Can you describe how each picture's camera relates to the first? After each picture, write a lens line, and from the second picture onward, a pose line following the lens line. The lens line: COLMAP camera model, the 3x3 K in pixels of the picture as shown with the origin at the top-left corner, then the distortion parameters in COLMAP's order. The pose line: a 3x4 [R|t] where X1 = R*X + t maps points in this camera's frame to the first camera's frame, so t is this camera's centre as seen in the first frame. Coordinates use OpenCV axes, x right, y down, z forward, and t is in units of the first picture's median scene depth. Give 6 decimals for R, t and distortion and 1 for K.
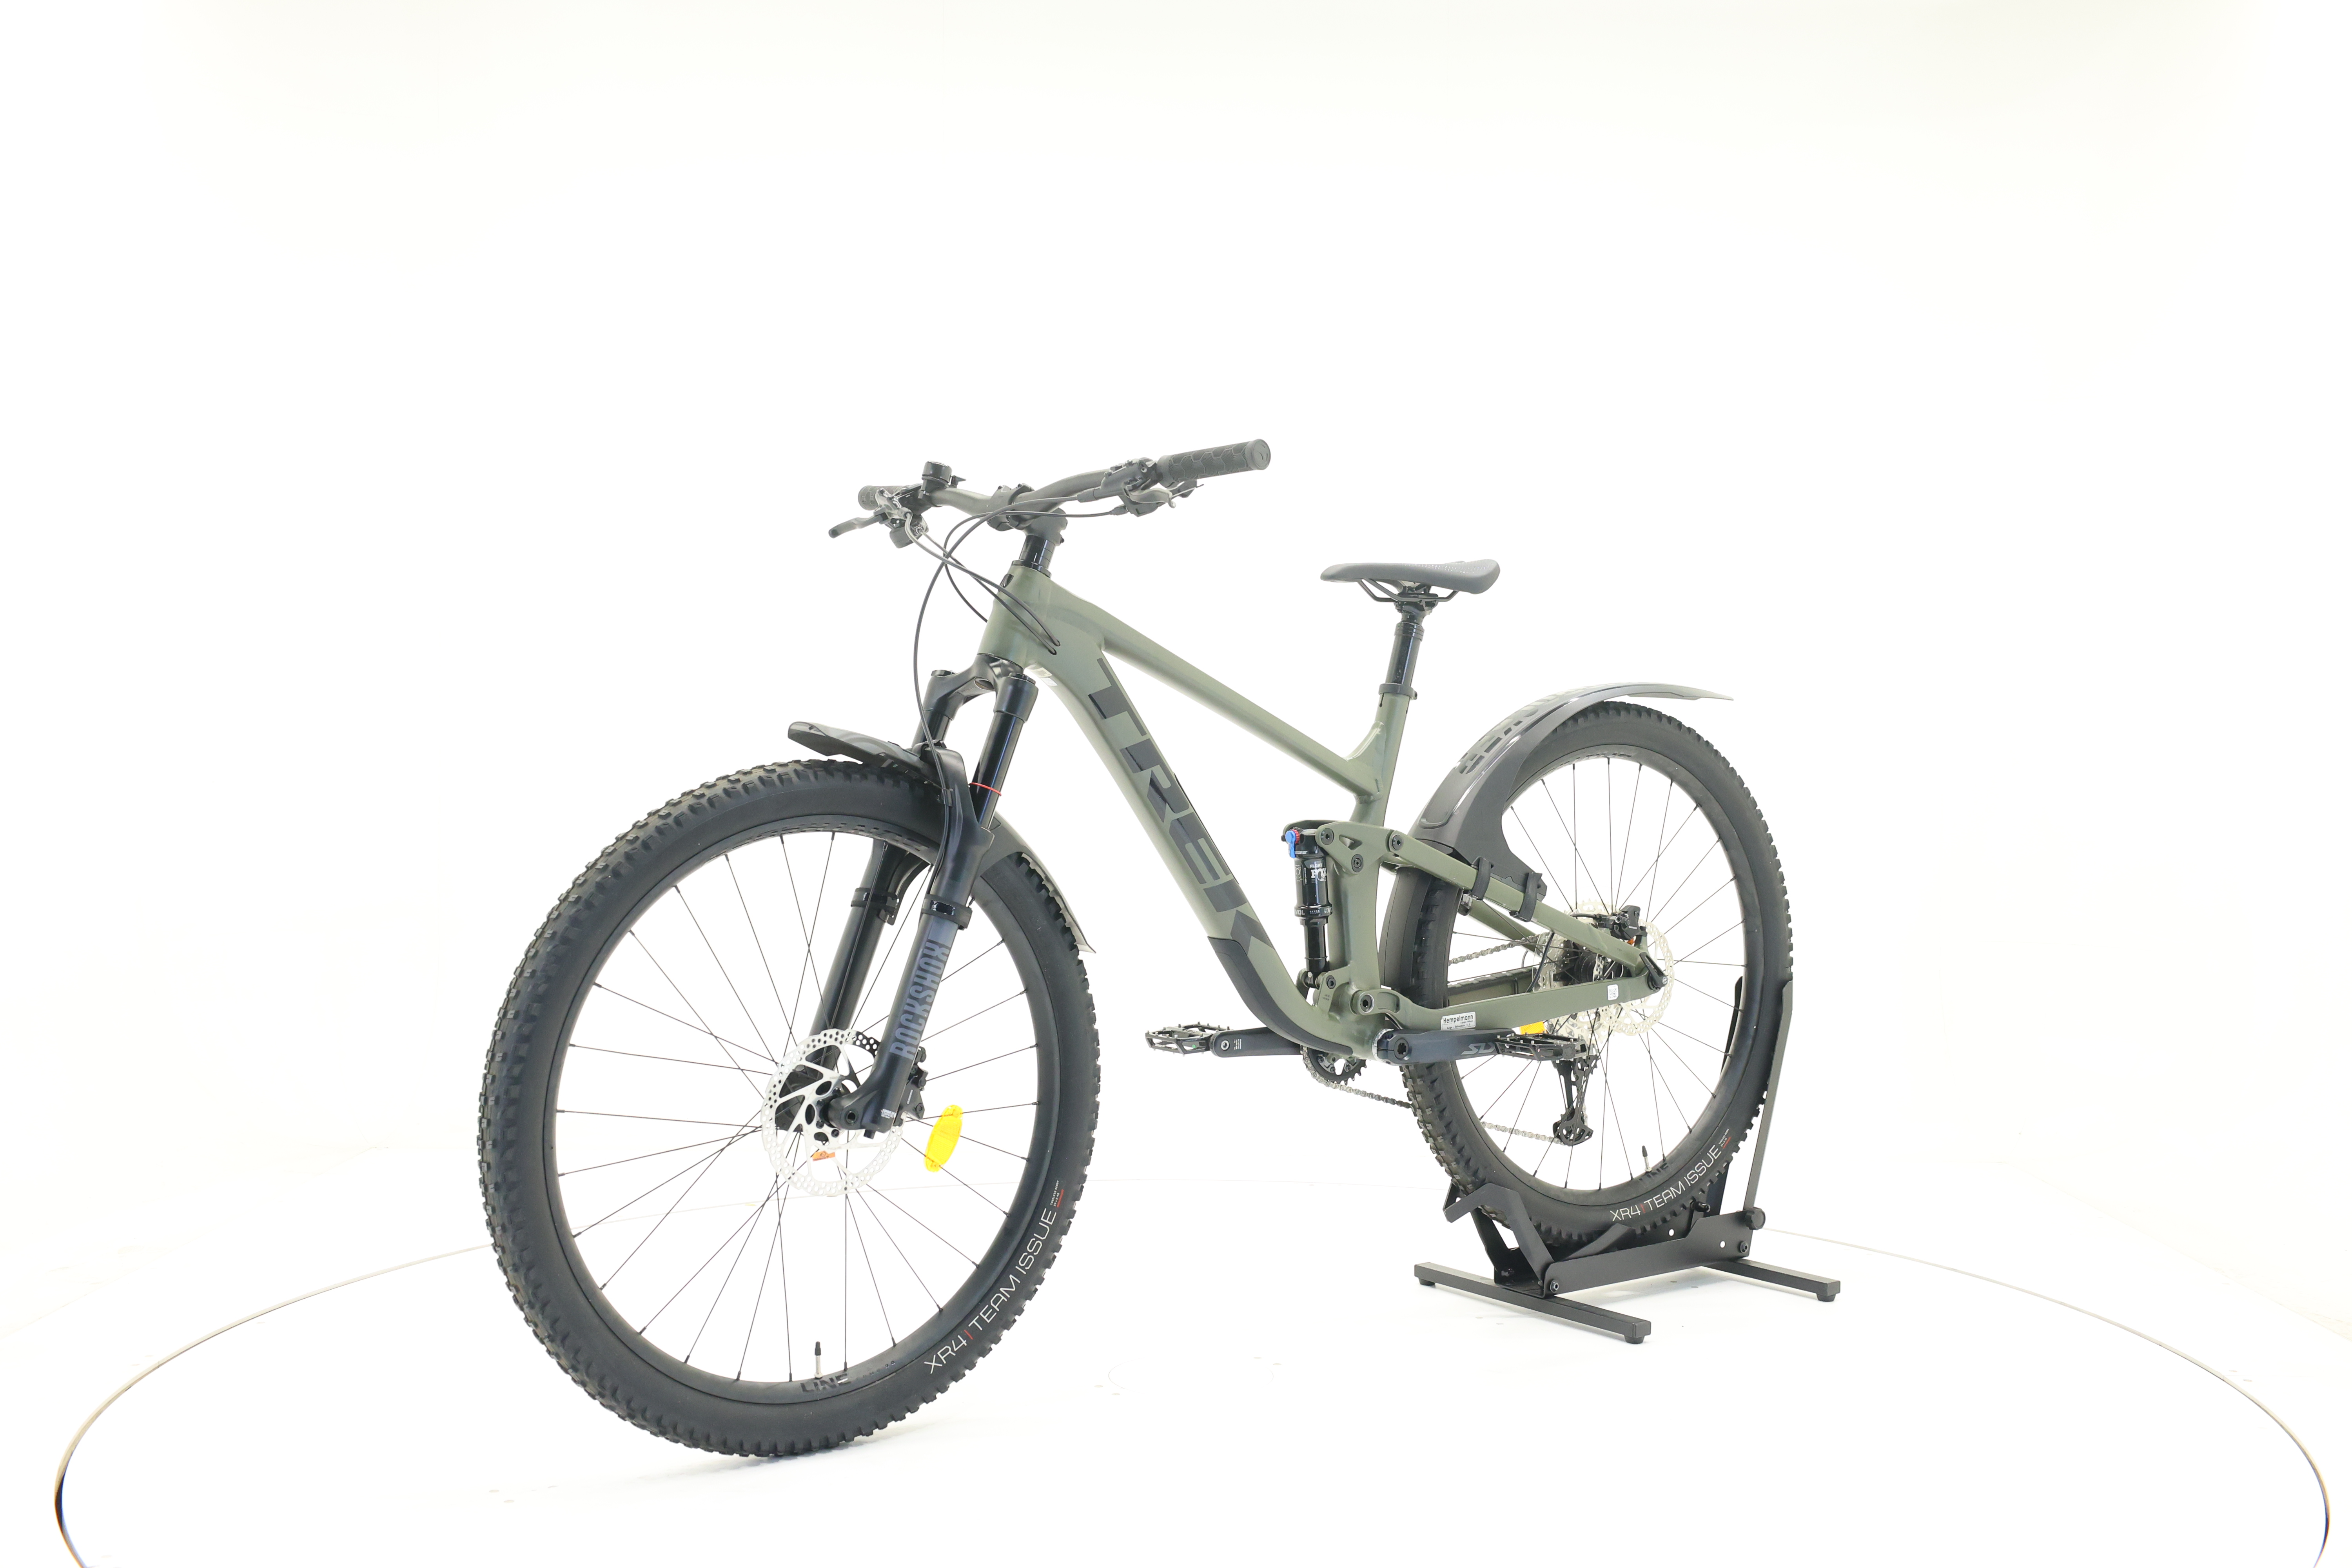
lens RADIAL K [[2474.6, 0, 1176.0], [0, 2474.6, 784.0], [0, 0, 1]] dist [0.003210, 0.002509]
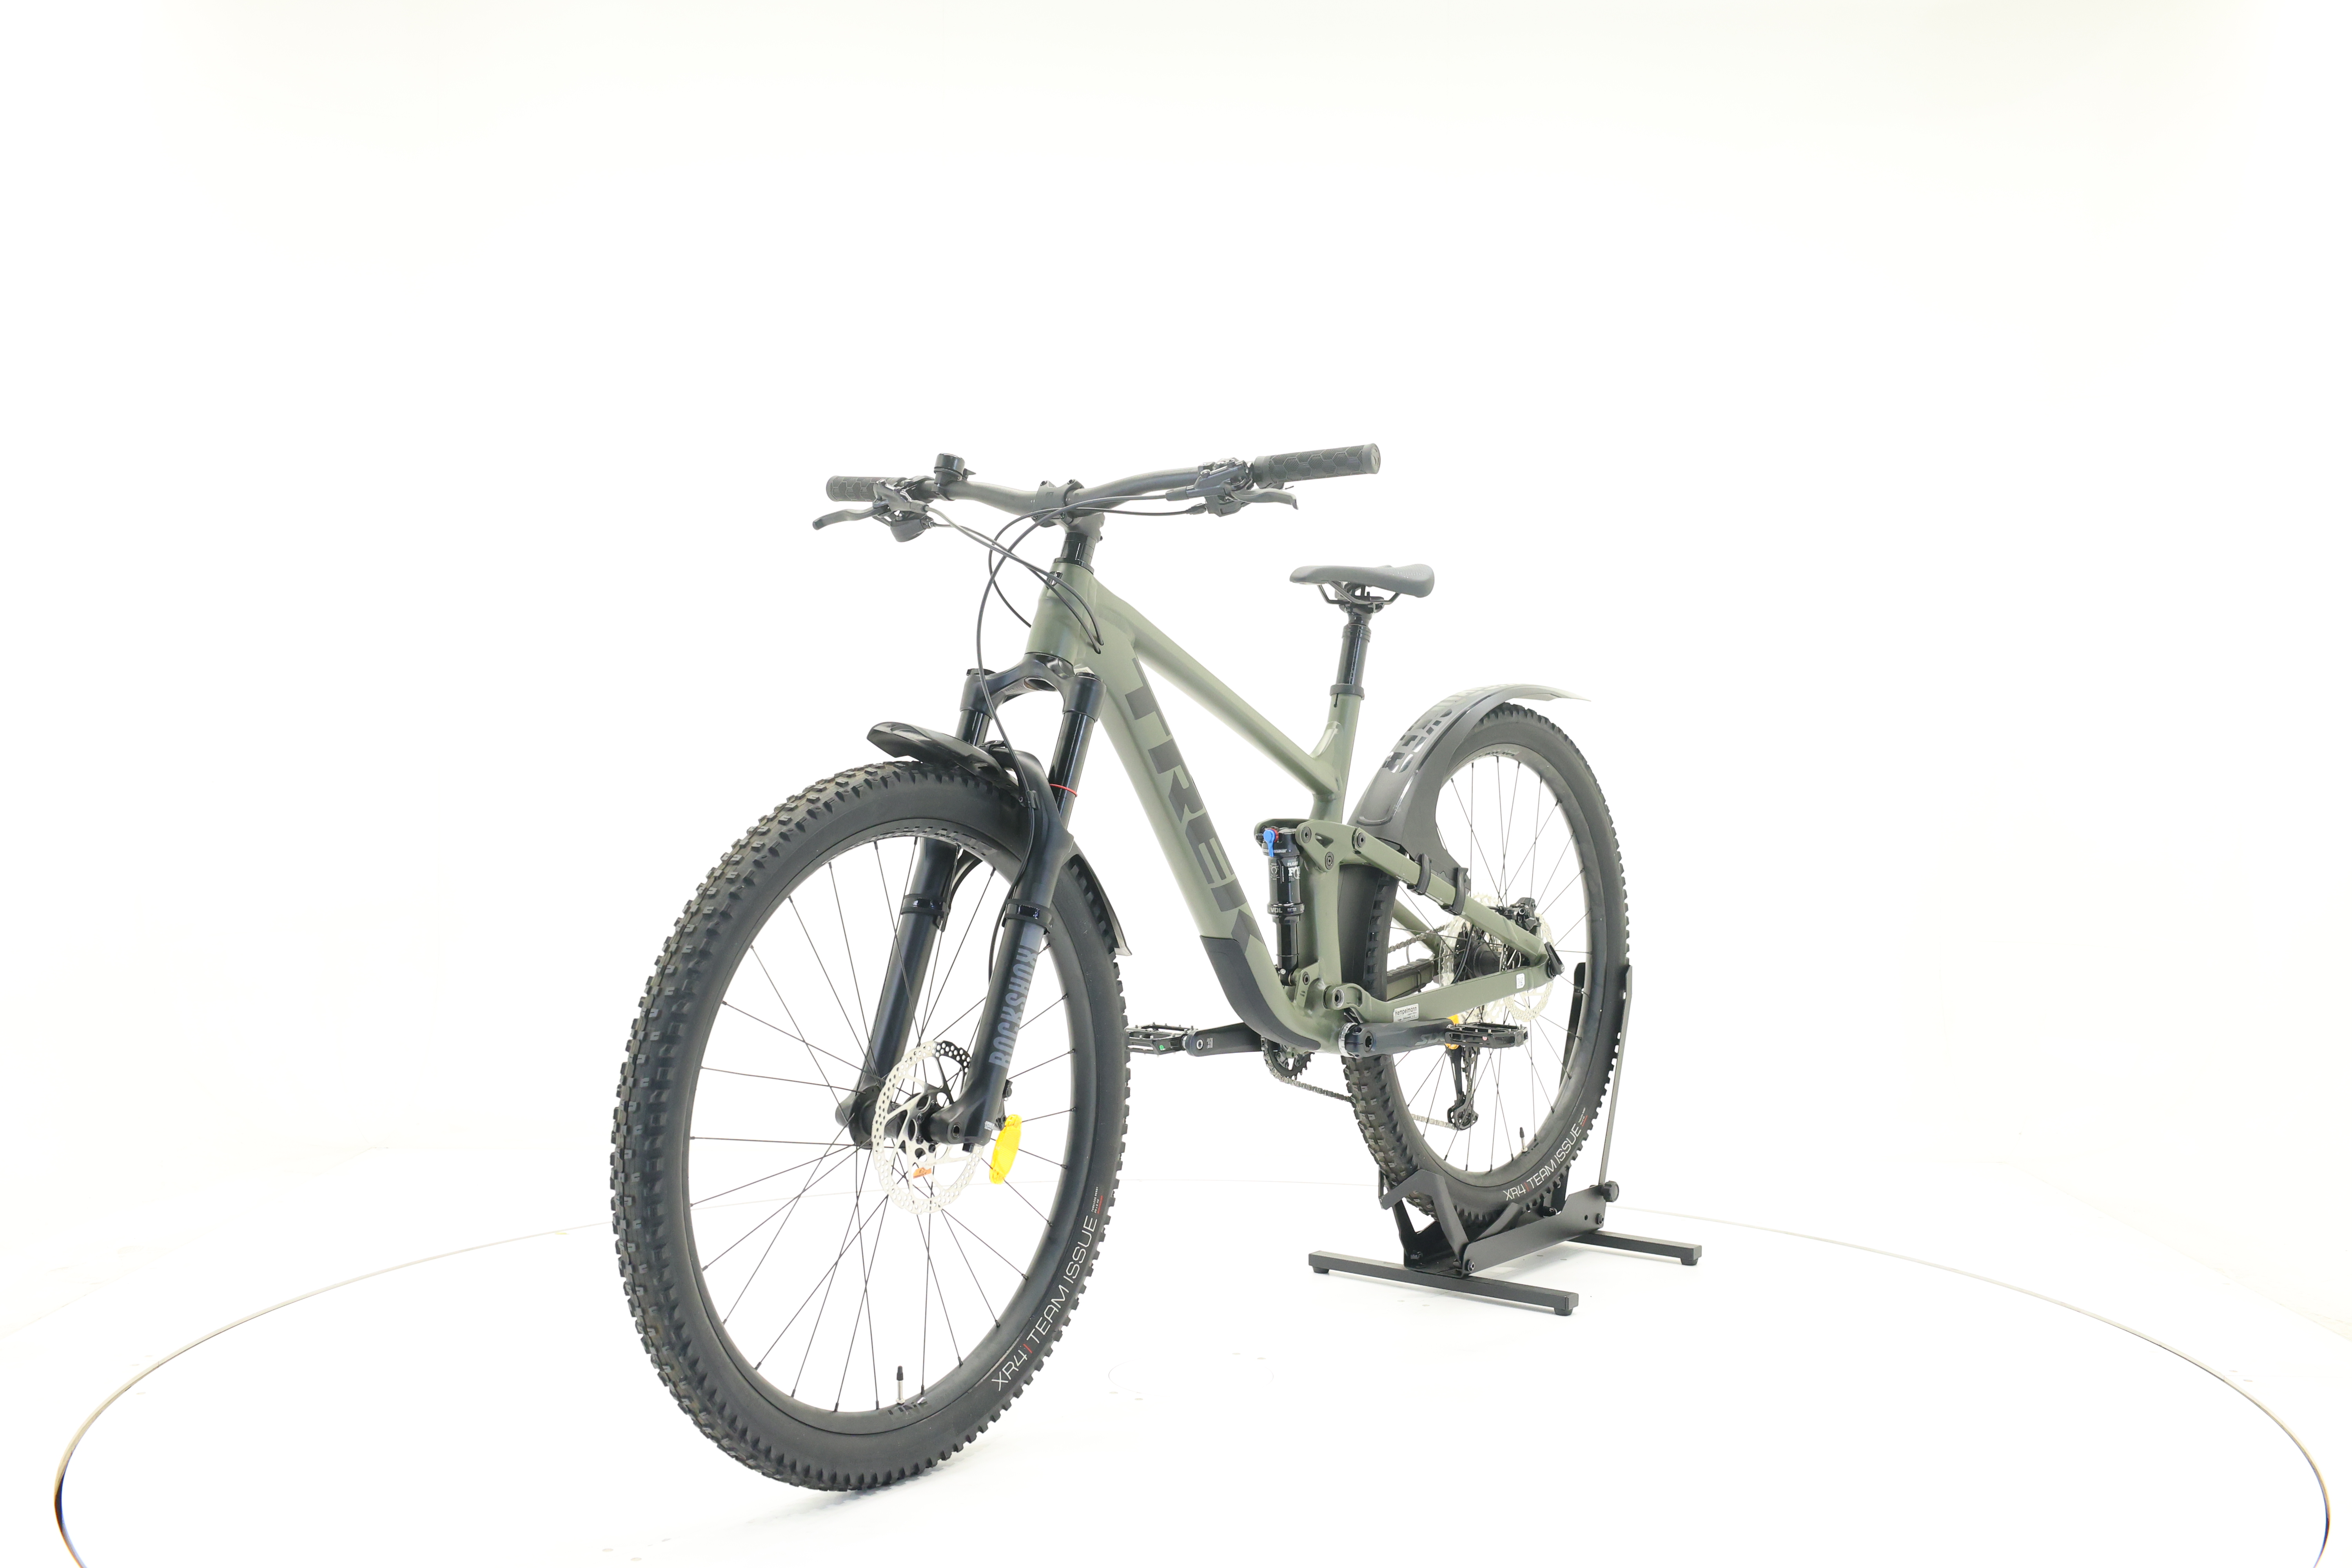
lens RADIAL K [[2474.6, 0, 1176.0], [0, 2474.6, 784.0], [0, 0, 1]] dist [0.003210, 0.002509]
pose [[0.962017, -0.006382, 0.272916, -0.263736], [0.005945, 0.999979, 0.002428, -0.002381], [-0.272926, -0.000714, 0.962035, 0.038949]]
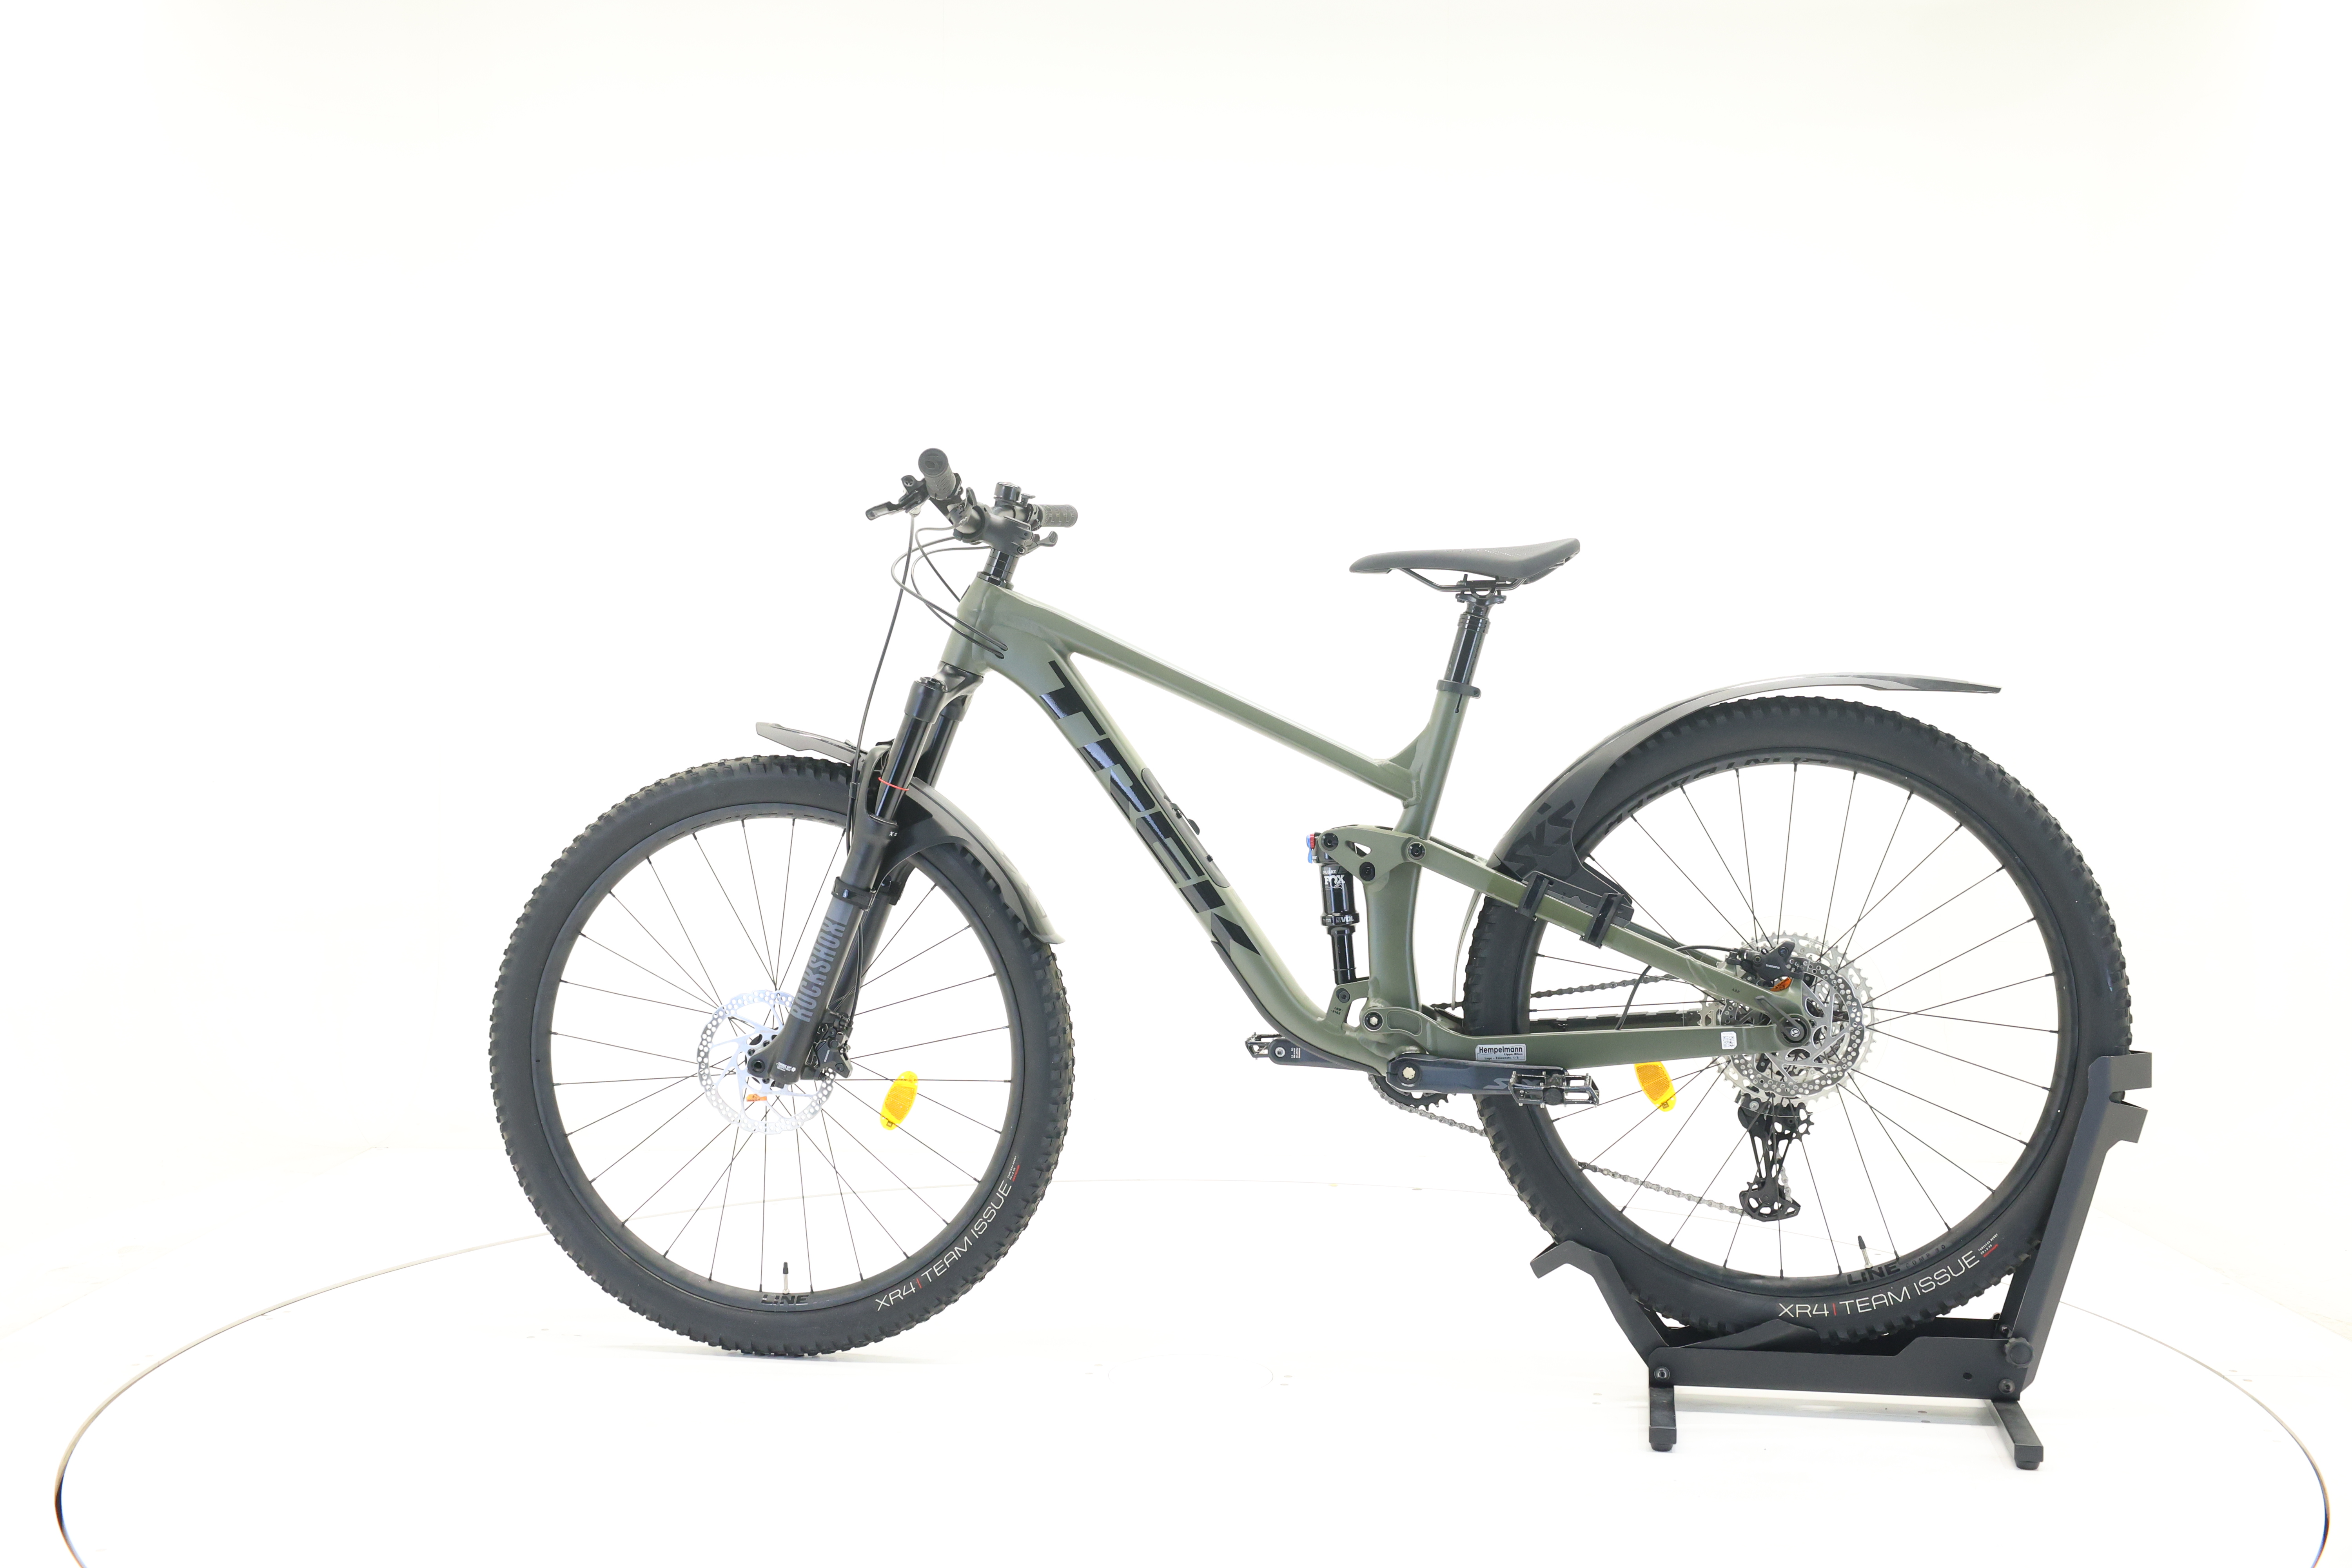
lens RADIAL K [[2474.6, 0, 1176.0], [0, 2474.6, 784.0], [0, 0, 1]] dist [0.003210, 0.002509]
pose [[0.682304, 0.013032, -0.730952, 0.710361], [-0.018598, 0.999827, 0.000466, -0.000350], [0.730832, 0.013276, 0.682428, 0.301279]]
